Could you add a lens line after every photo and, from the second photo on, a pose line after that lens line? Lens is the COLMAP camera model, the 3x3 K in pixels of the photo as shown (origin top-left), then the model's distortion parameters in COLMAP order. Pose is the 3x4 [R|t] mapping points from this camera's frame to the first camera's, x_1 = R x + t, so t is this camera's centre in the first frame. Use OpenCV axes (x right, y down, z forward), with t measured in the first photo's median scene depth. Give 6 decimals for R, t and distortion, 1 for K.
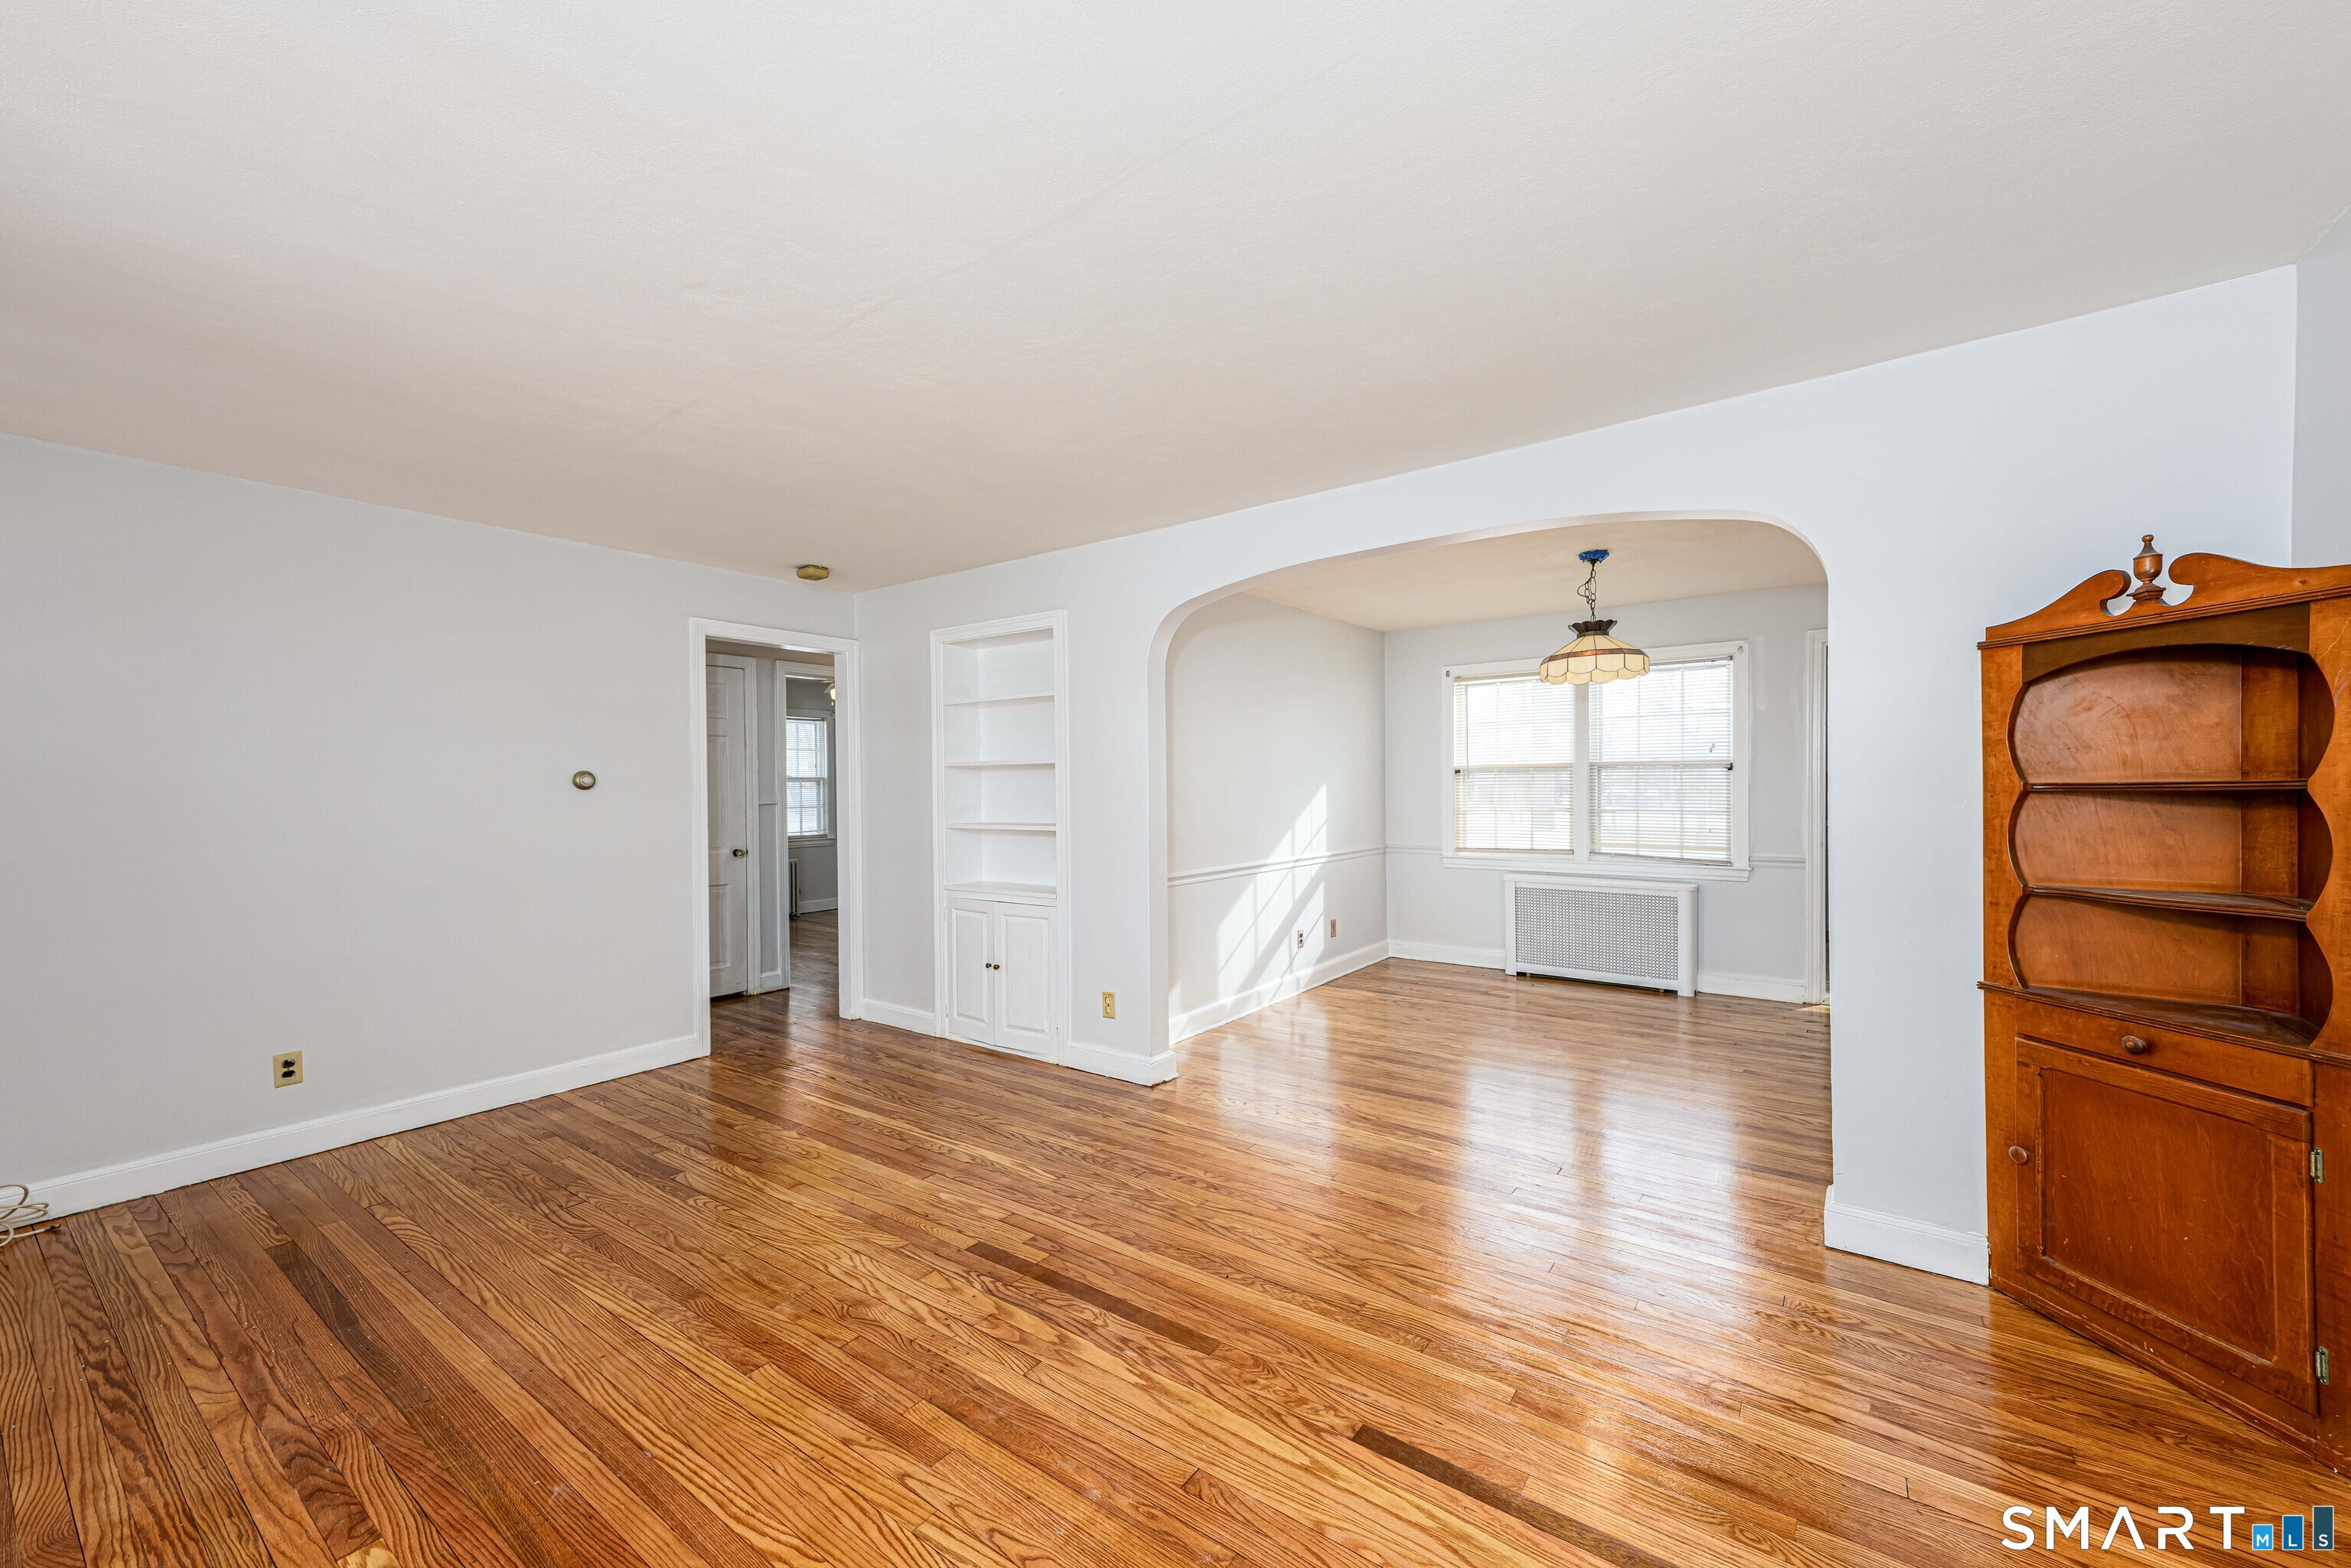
lens RADIAL K [[920.1, 0, 1163.8], [0, 920.1, 794.1], [0, 0, 1]] dist [0.022581, 0.000934]
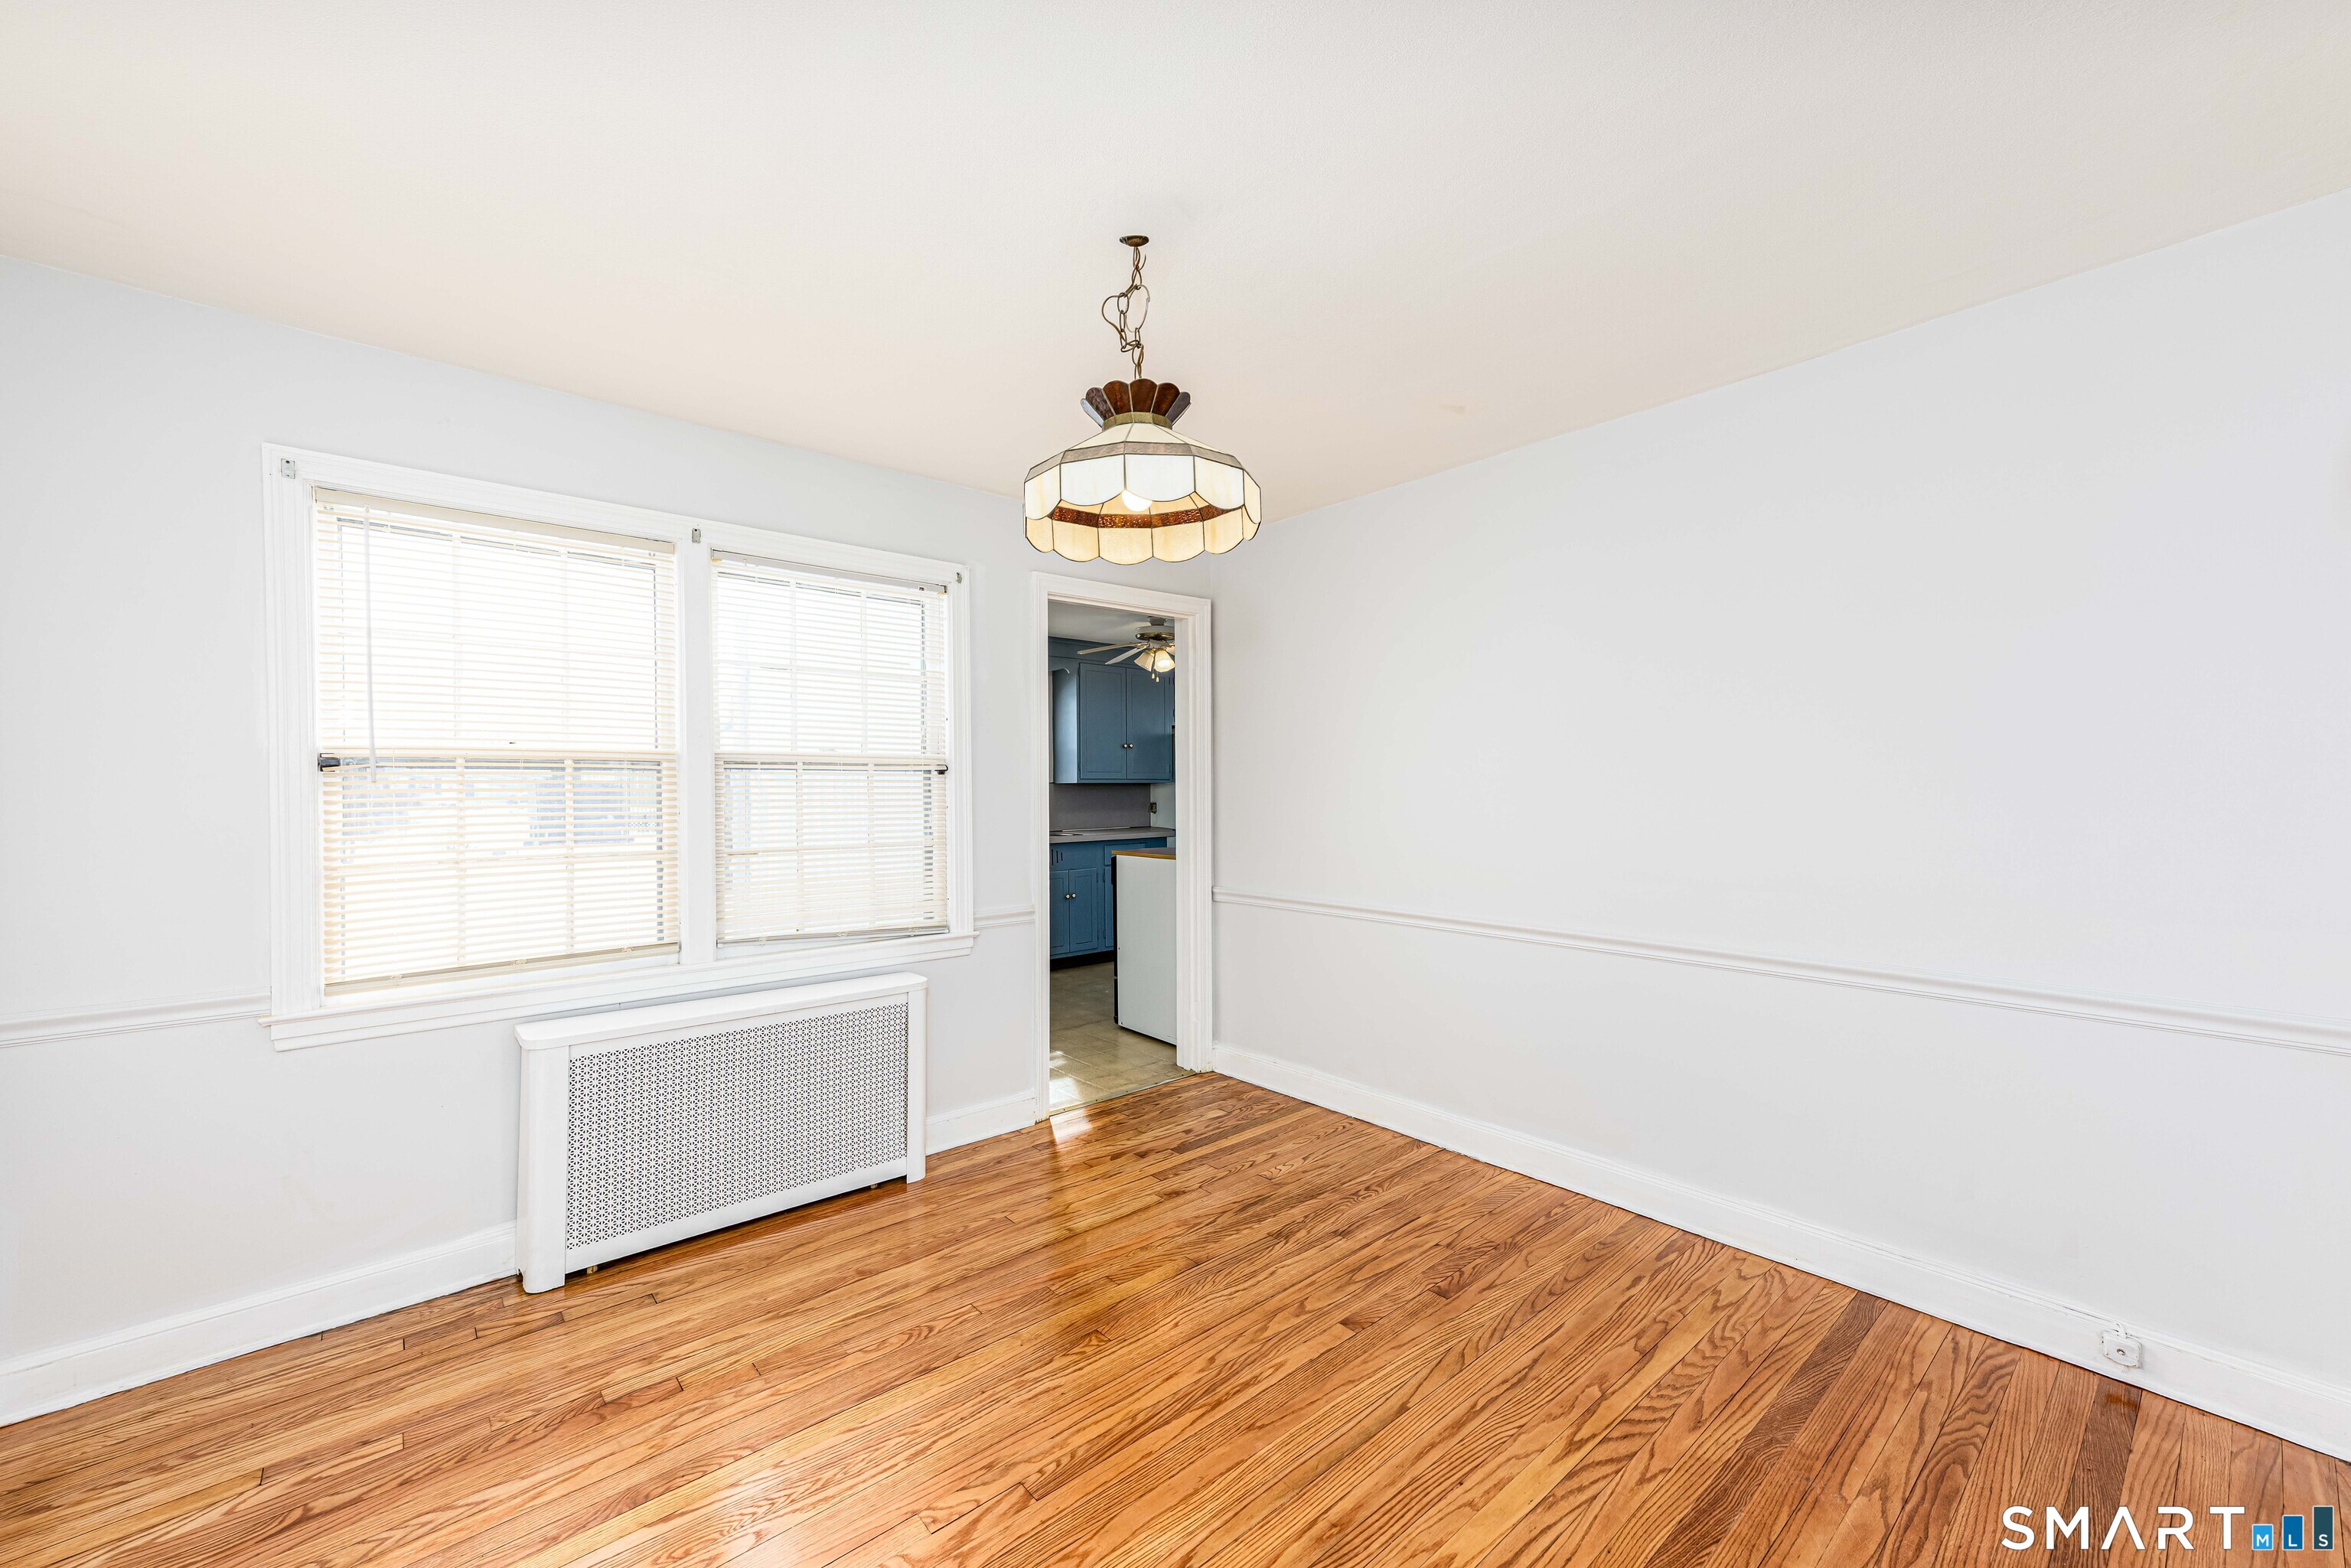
lens RADIAL K [[896.1, 0, 1155.6], [0, 896.1, 803.0], [0, 0, 1]] dist [-0.000083, 0.000162]
pose [[0.232695, -0.009317, 0.972505, 0.180794], [0.011576, 0.999910, 0.006810, -0.022003], [-0.972481, 0.009673, 0.232782, 1.735778]]
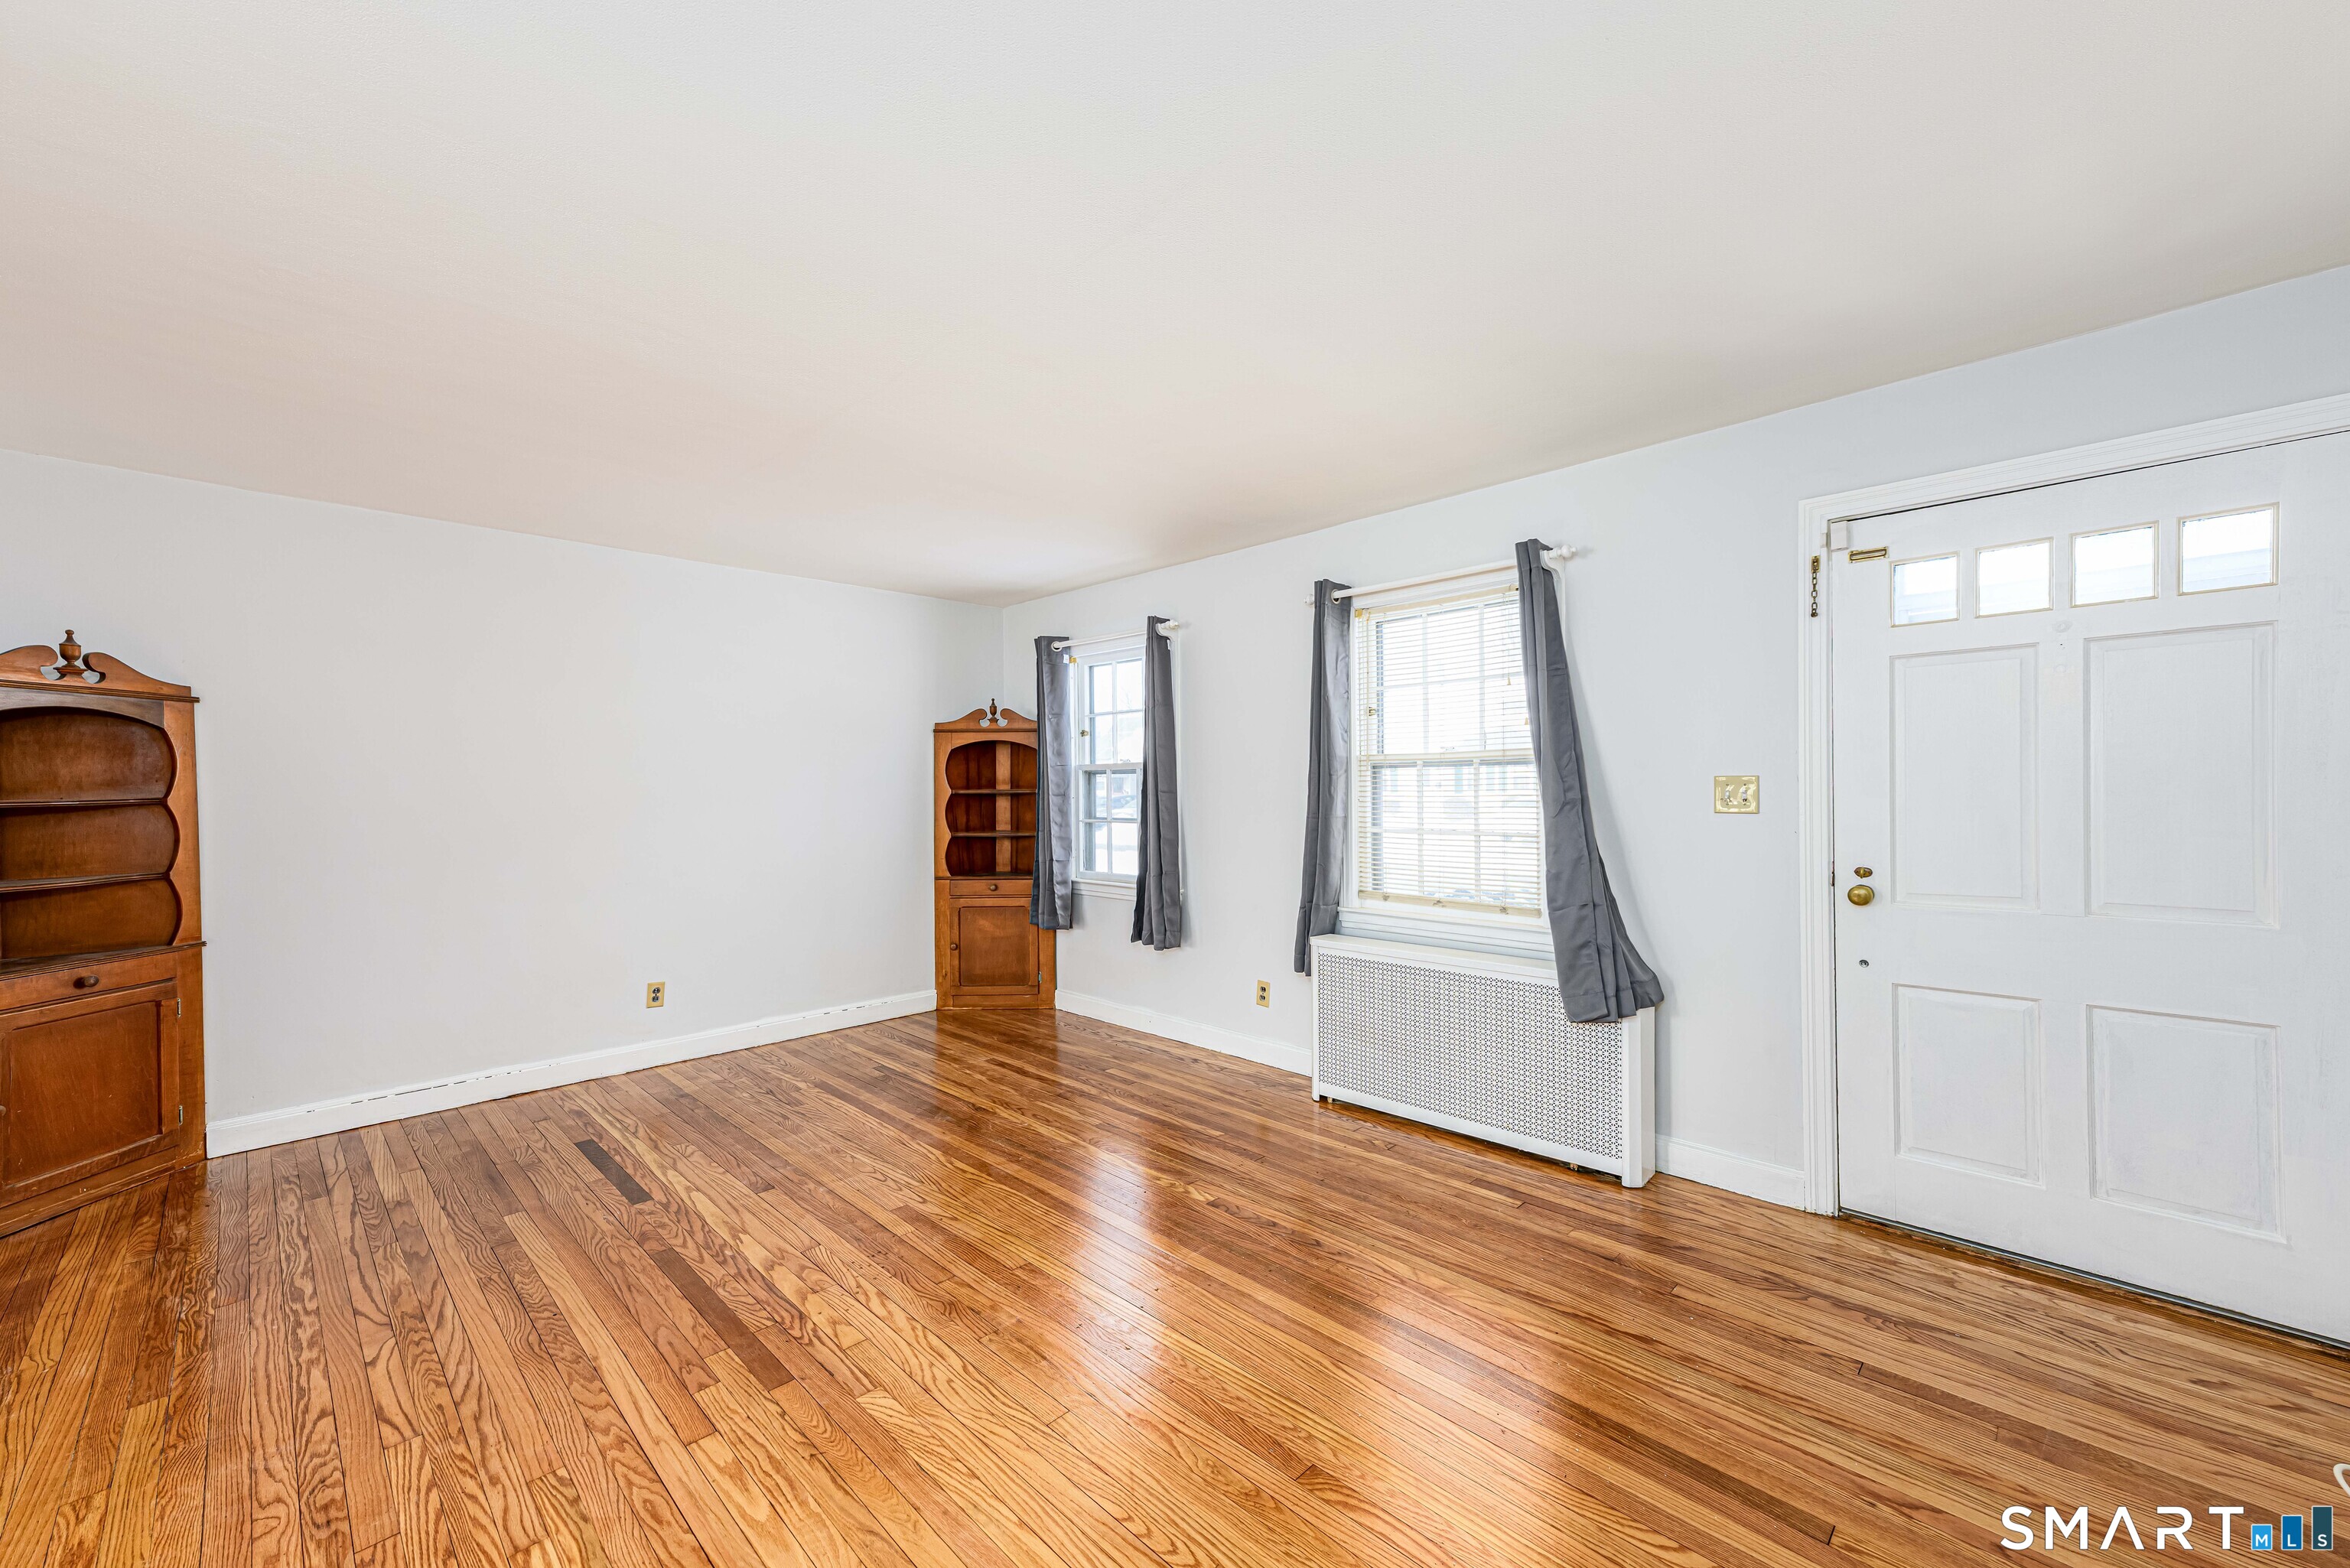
lens RADIAL K [[919.6, 0, 1163.3], [0, 919.6, 794.1], [0, 0, 1]] dist [0.022581, 0.000934]
pose [[-0.988456, 0.019239, 0.150278, -0.723394], [0.021885, 0.999633, 0.015975, -0.007772], [-0.149916, 0.019079, -0.988515, 1.916013]]
